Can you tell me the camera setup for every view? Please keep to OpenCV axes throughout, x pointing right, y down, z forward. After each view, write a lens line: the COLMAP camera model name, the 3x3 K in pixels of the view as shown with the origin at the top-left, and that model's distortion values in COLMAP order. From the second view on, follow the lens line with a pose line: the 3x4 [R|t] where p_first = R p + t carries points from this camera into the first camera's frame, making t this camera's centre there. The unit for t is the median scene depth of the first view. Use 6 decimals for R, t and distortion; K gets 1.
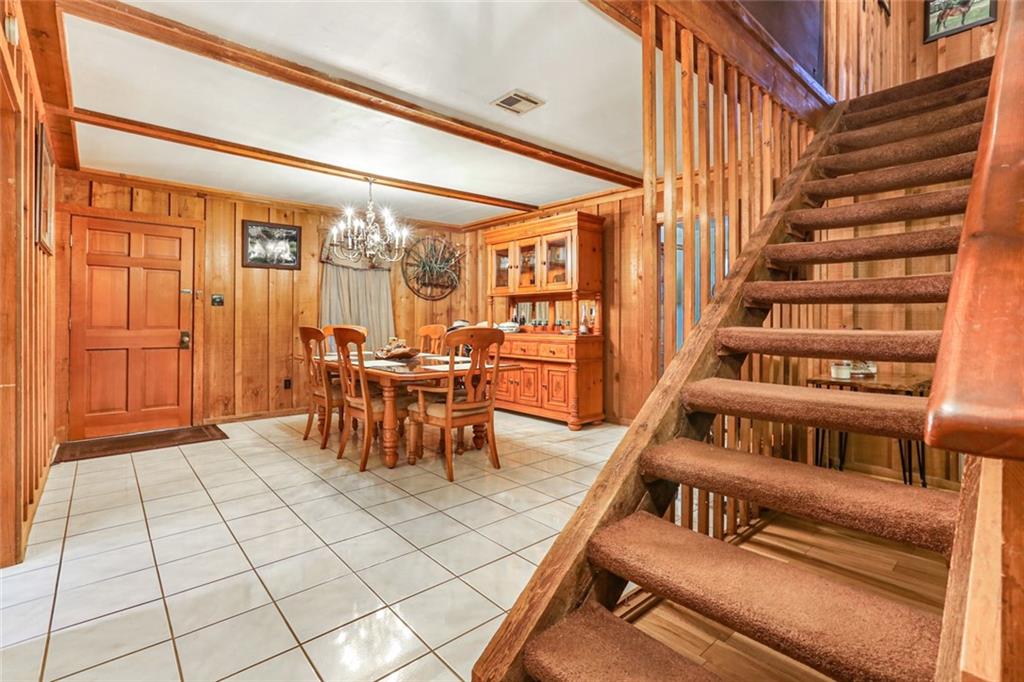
lens RADIAL K [[478.6, 0, 500.1], [0, 478.6, 317.0], [0, 0, 1]] dist [0.014261, -0.000251]
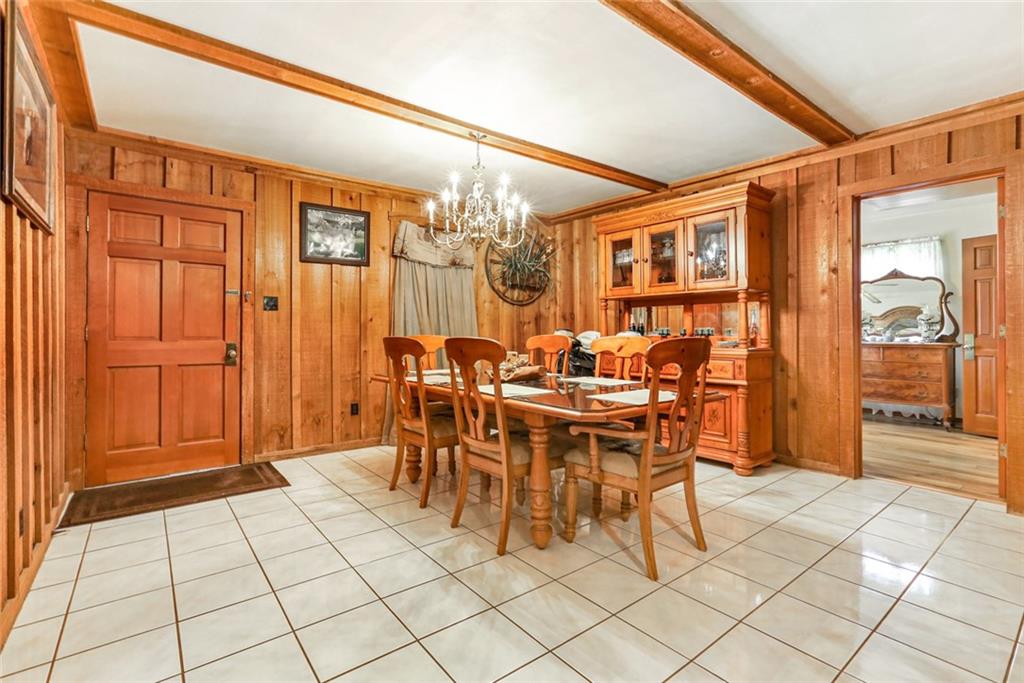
lens RADIAL K [[474.3, 0, 511.5], [0, 474.3, 331.6], [0, 0, 1]] dist [-0.001600, 0.000560]
pose [[0.999605, -0.001156, -0.028097, -0.177877], [0.001315, 0.999983, 0.005623, 0.007308], [0.028090, -0.005658, 0.999589, 0.243654]]
